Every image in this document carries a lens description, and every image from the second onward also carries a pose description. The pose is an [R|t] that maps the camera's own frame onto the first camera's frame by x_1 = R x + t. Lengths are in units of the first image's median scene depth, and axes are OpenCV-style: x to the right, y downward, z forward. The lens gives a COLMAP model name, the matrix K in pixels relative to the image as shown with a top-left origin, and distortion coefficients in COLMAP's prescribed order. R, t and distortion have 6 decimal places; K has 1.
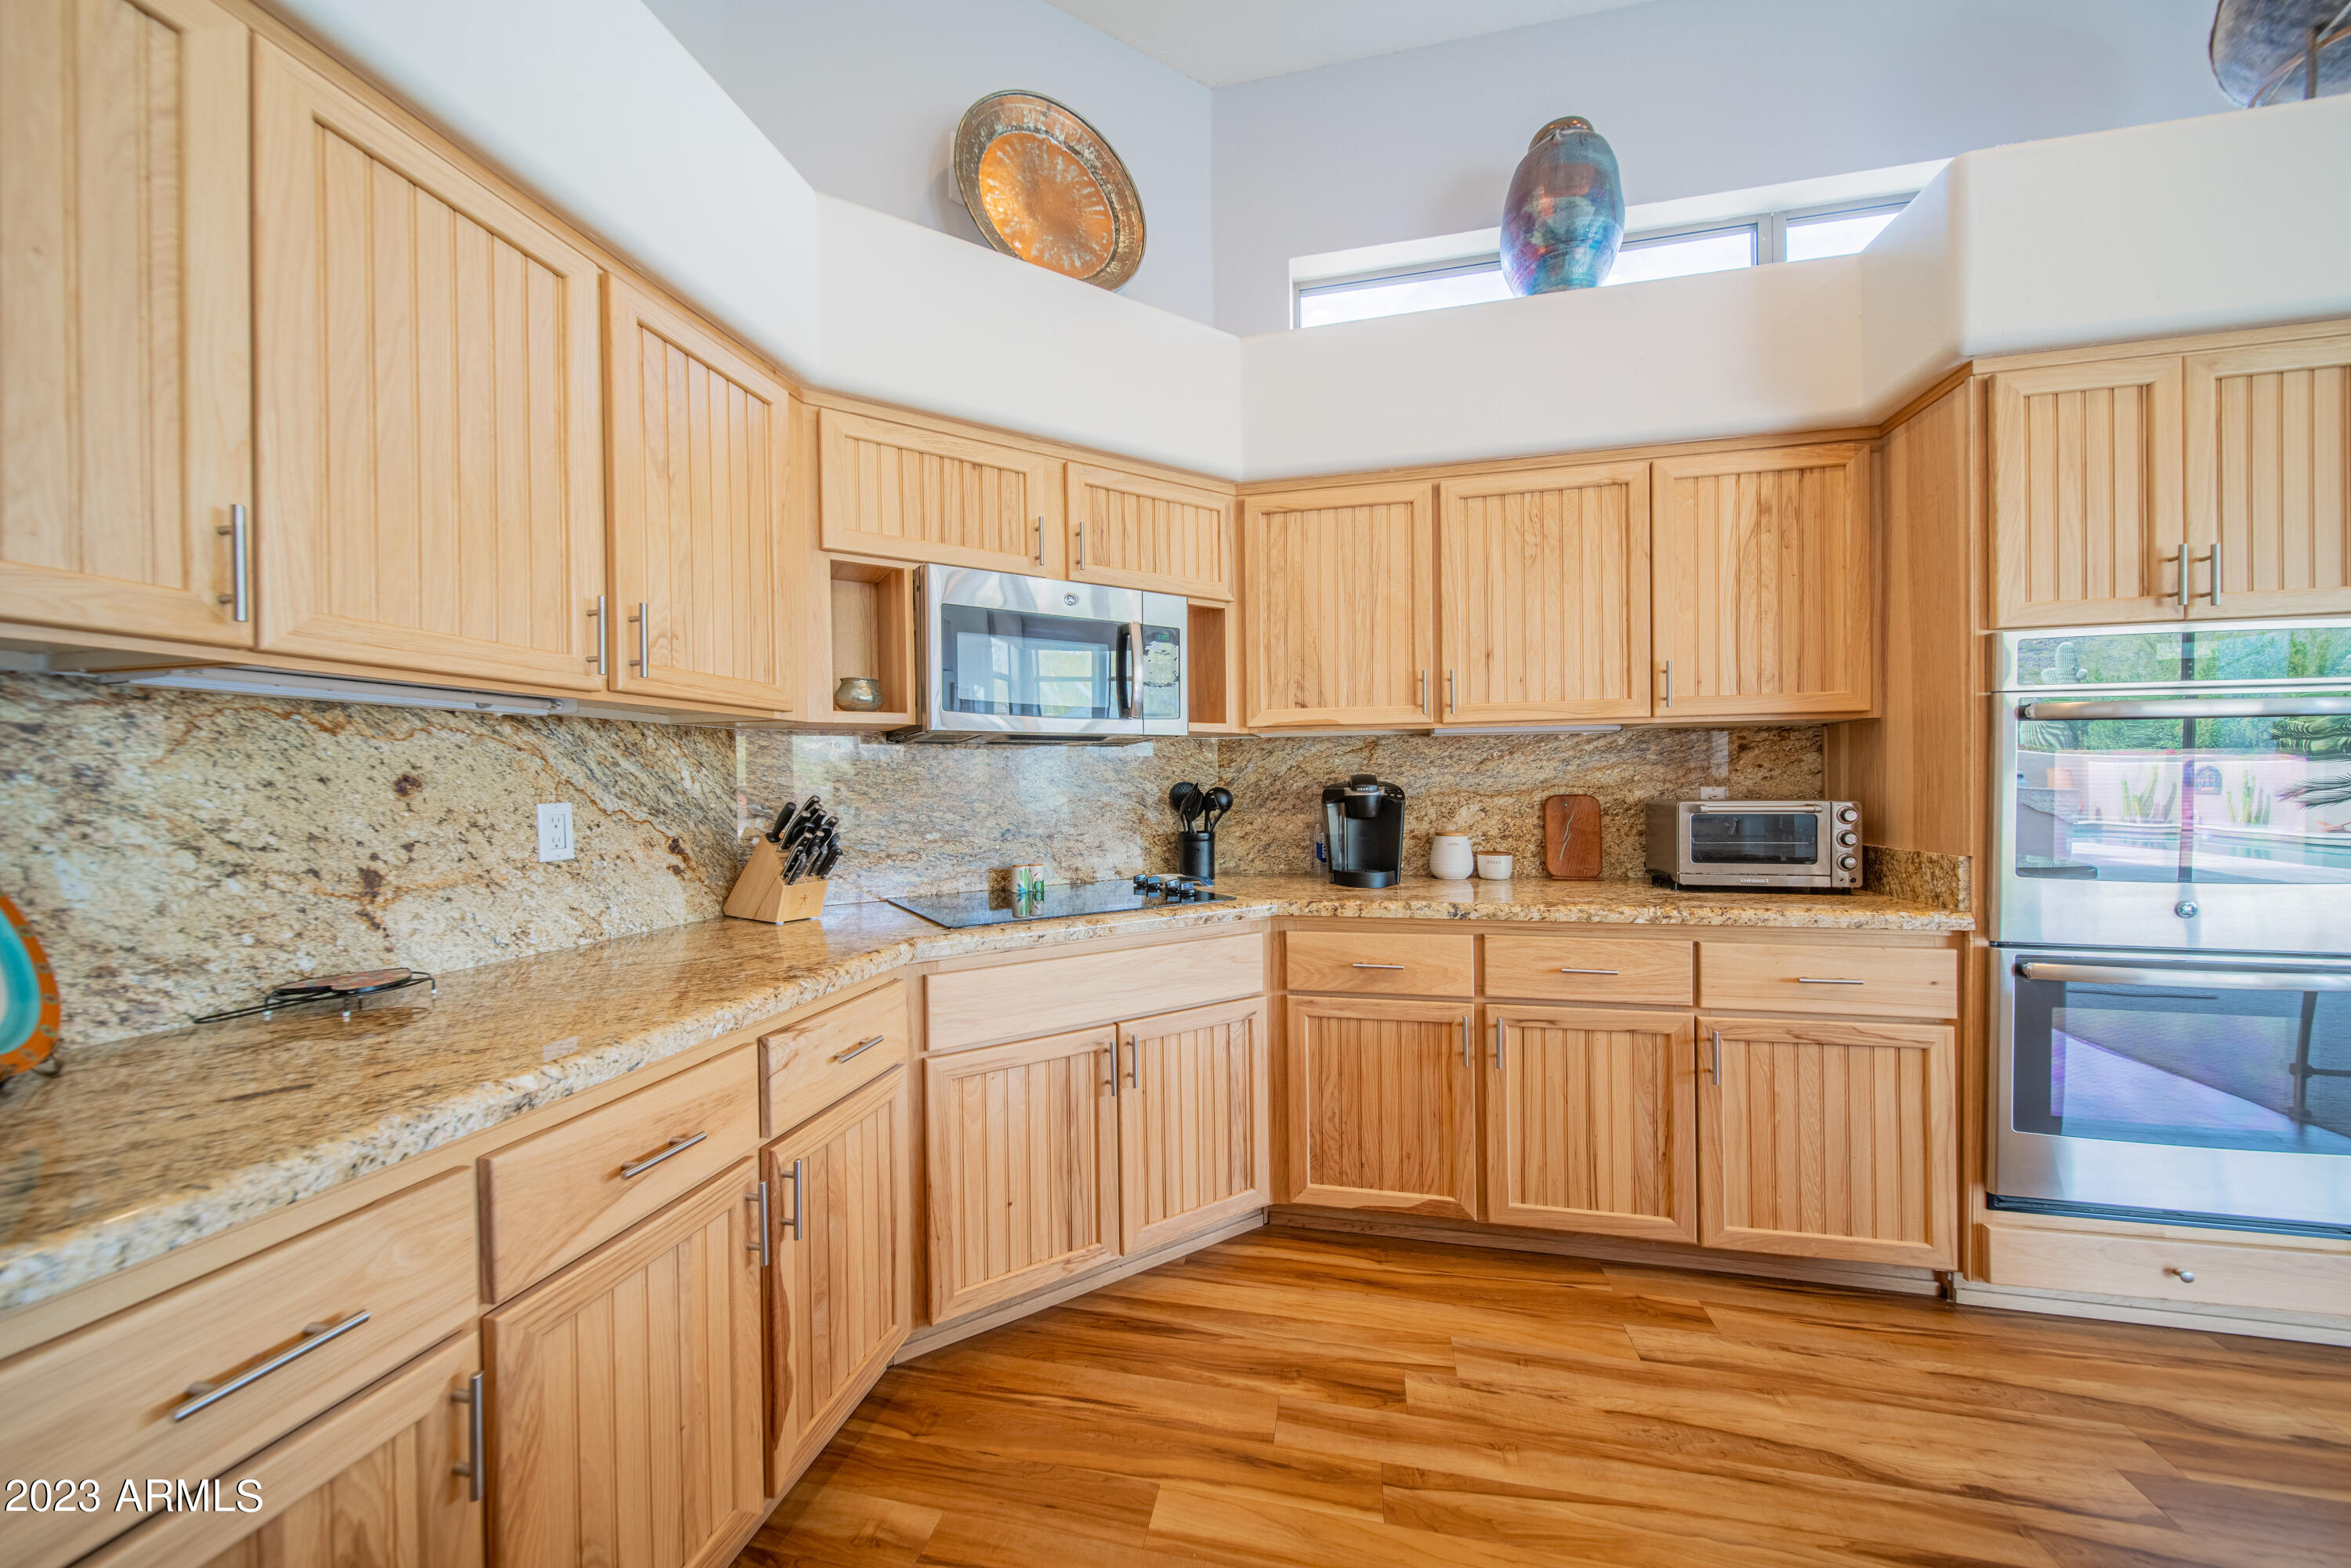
lens RADIAL K [[821.1, 0, 1167.9], [0, 821.1, 792.1], [0, 0, 1]] dist [0.000375, -0.001615]
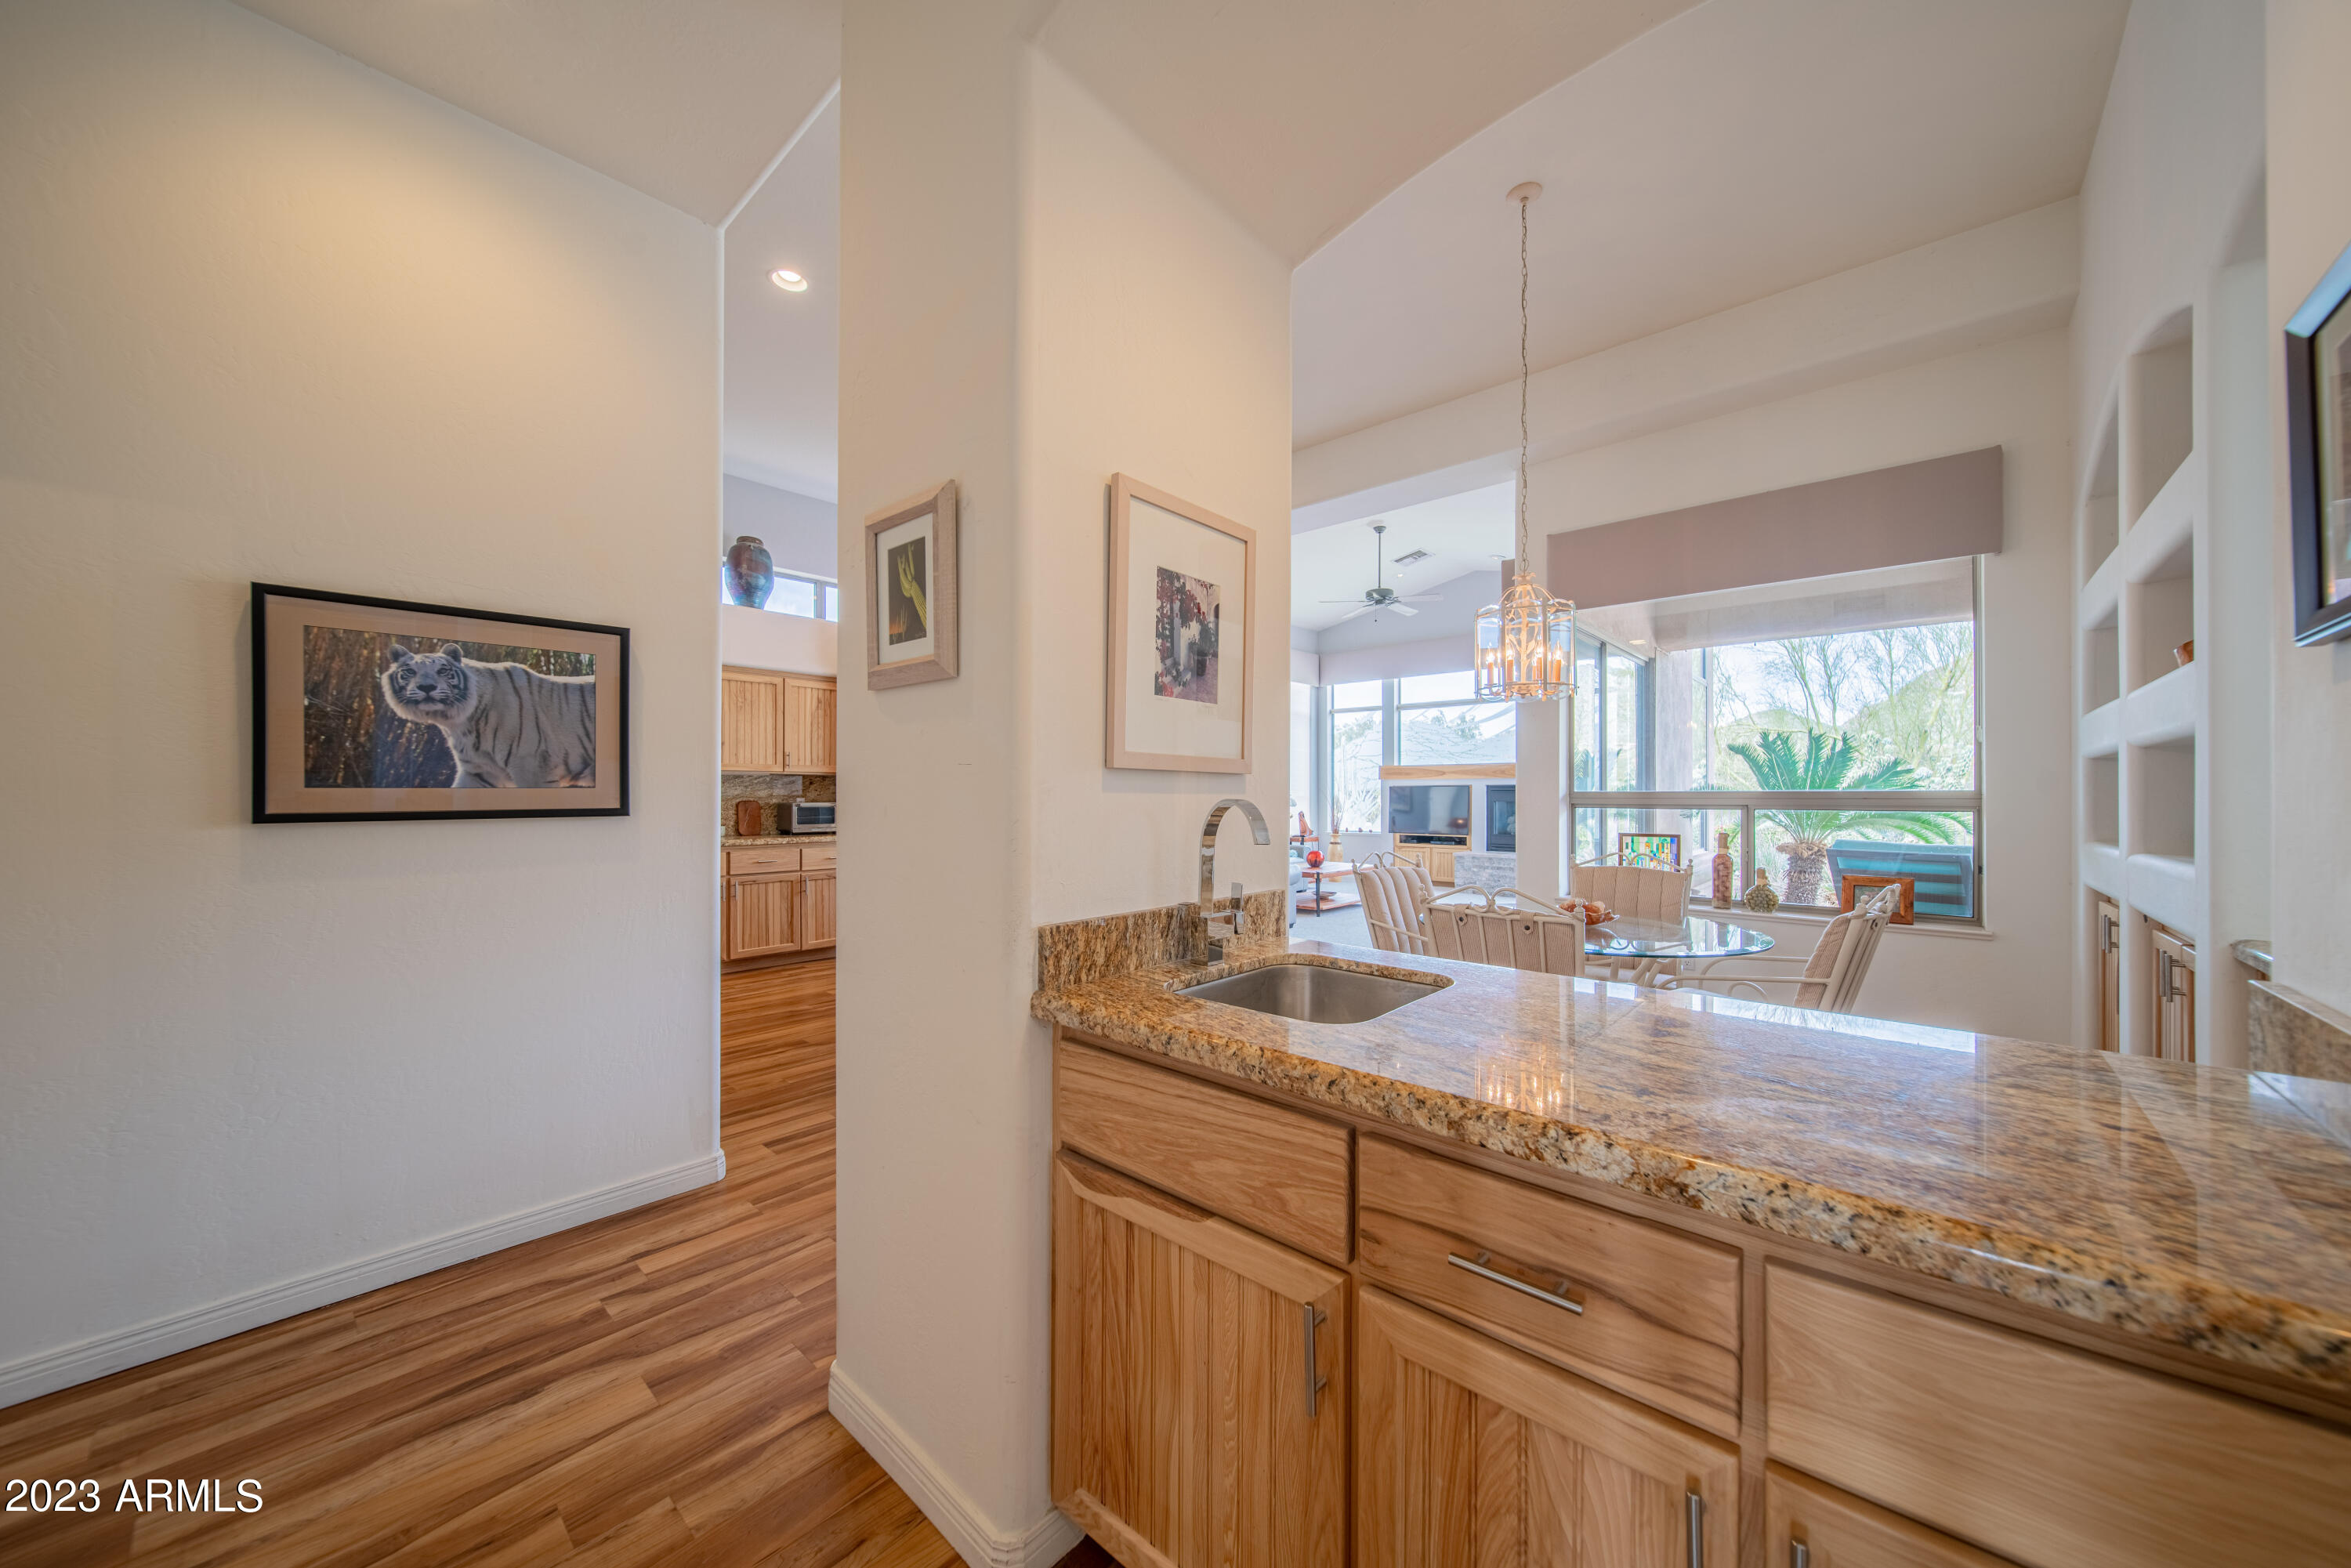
lens RADIAL K [[821.1, 0, 1167.9], [0, 821.1, 792.1], [0, 0, 1]] dist [0.000375, -0.001615]
pose [[0.489270, 0.015200, 0.872000, -1.202802], [0.003250, 0.999809, -0.019251, 0.033792], [-0.872126, 0.012253, 0.489128, -1.495289]]
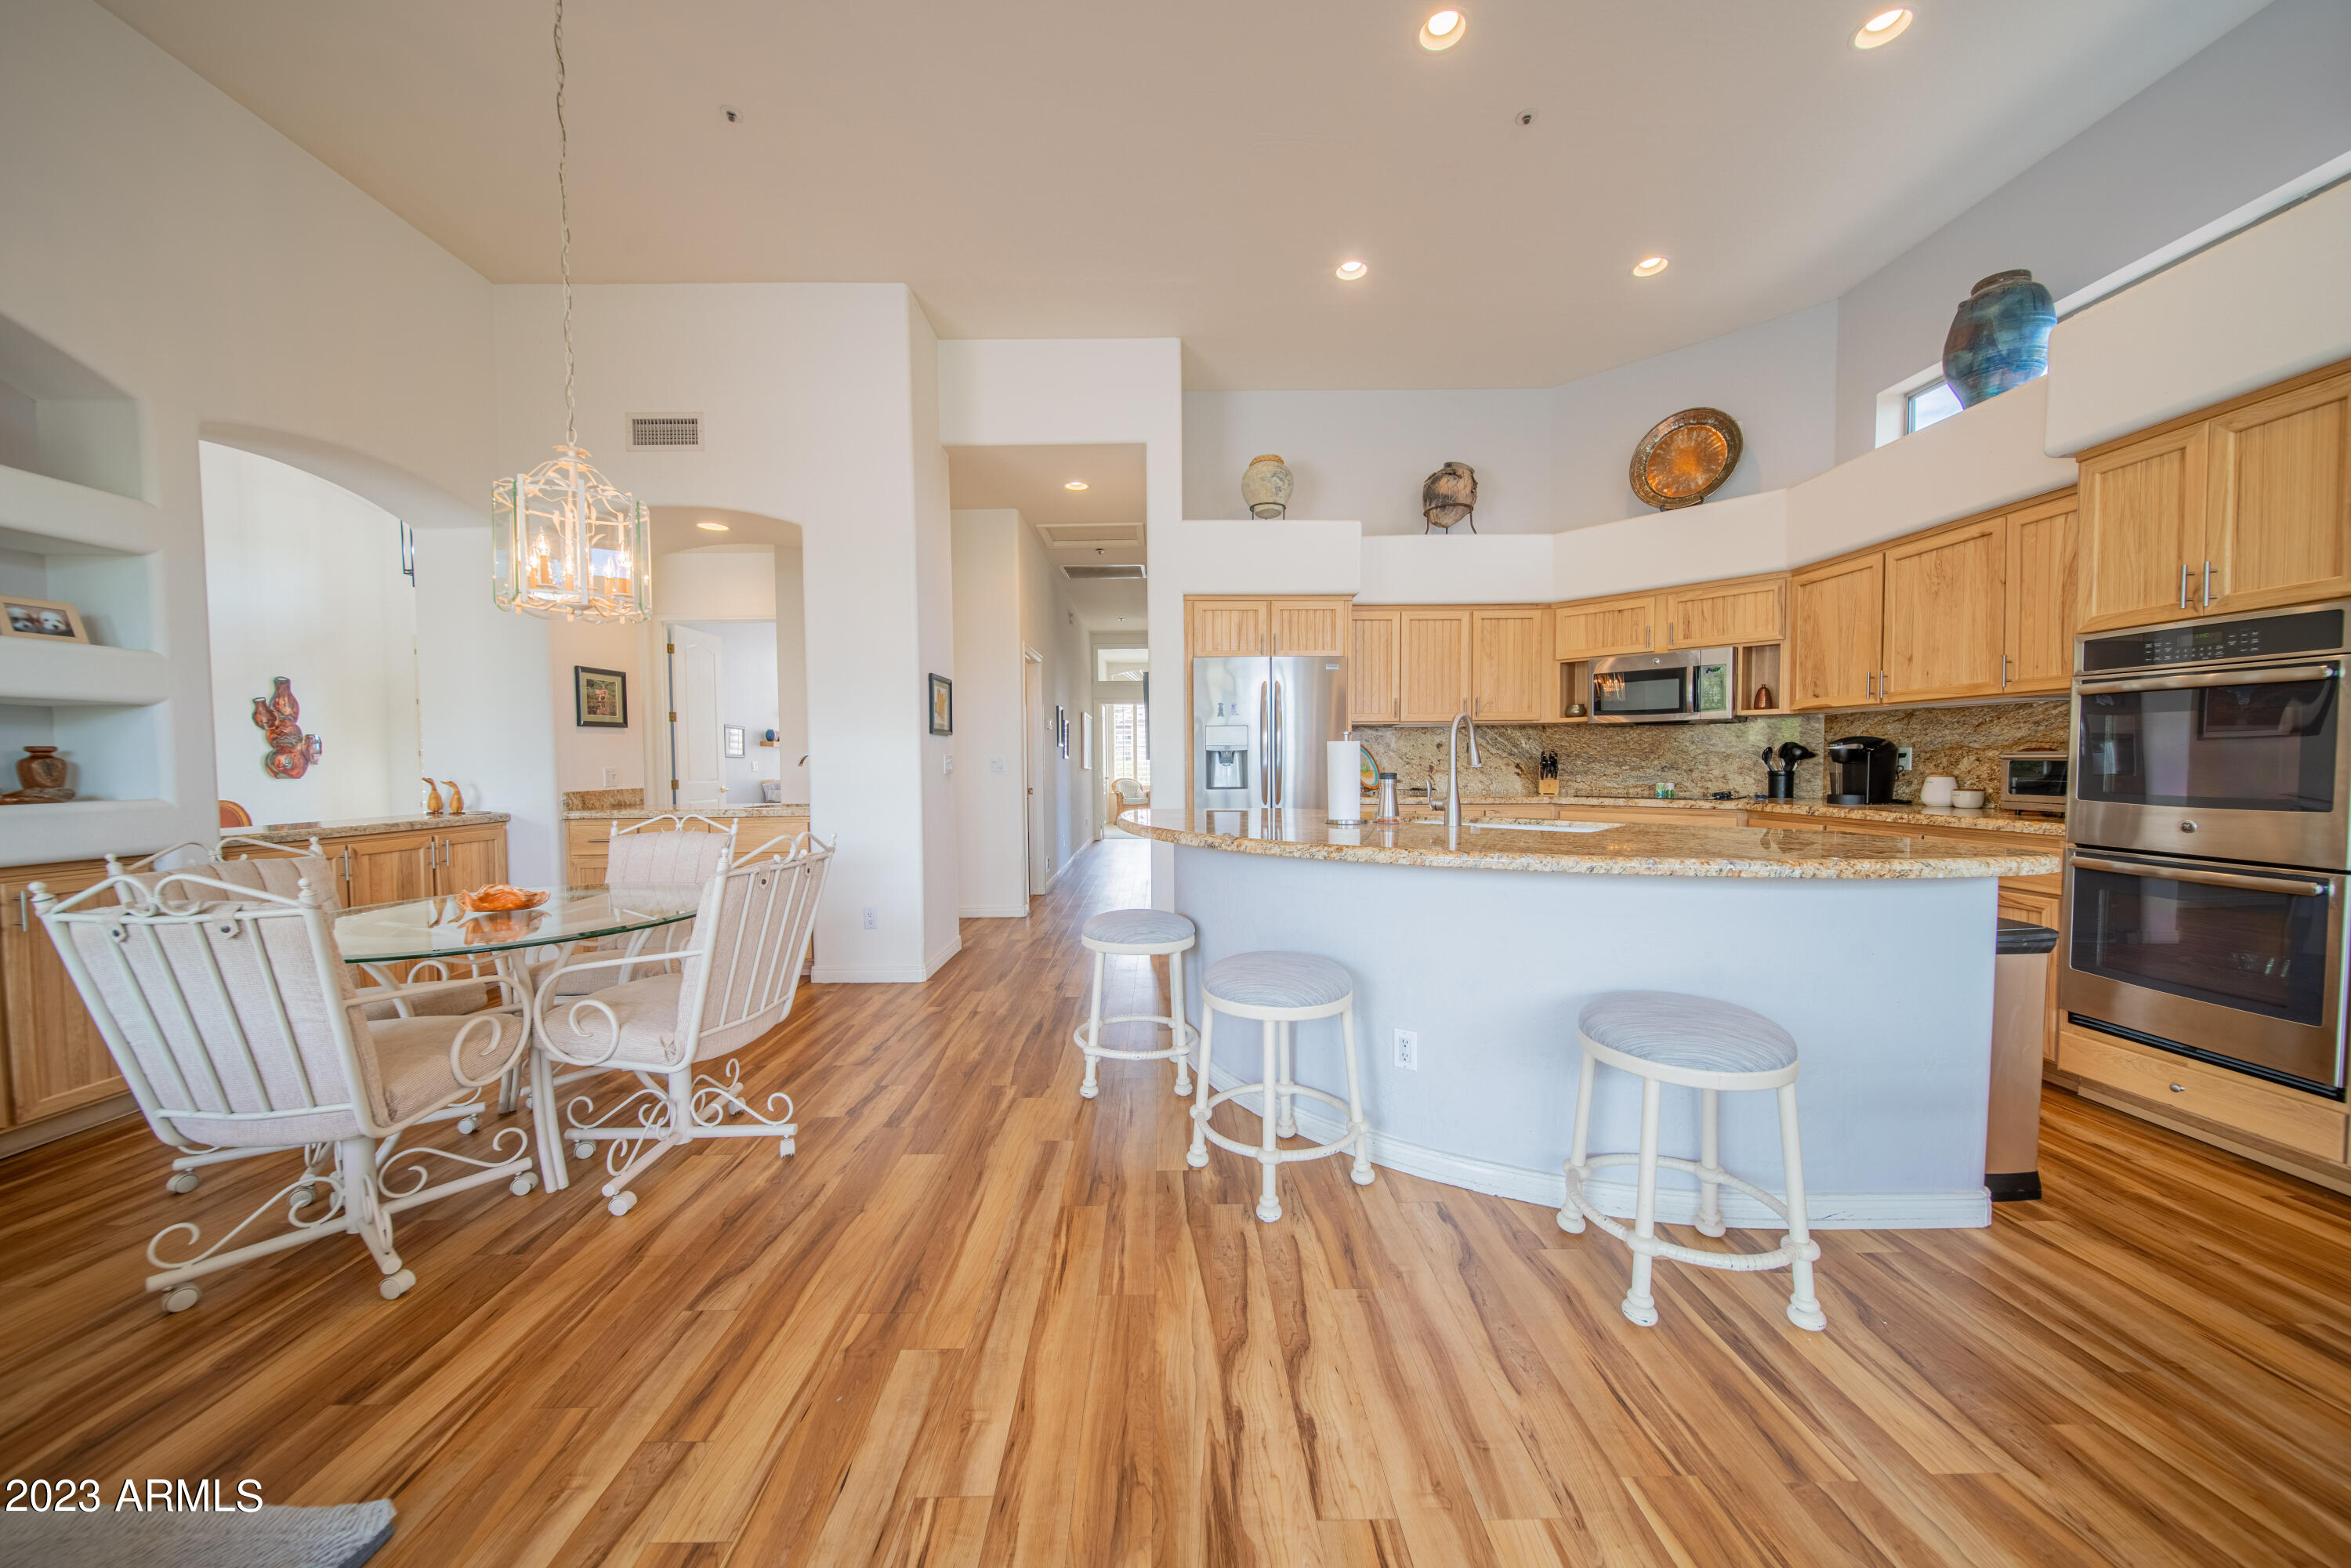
lens RADIAL K [[821.1, 0, 1167.9], [0, 821.1, 792.1], [0, 0, 1]] dist [0.000375, -0.001615]
pose [[0.227573, 0.047234, -0.972615, 1.738147], [-0.006151, 0.998873, 0.047071, 0.023810], [0.973742, -0.004730, 0.227607, -0.793788]]
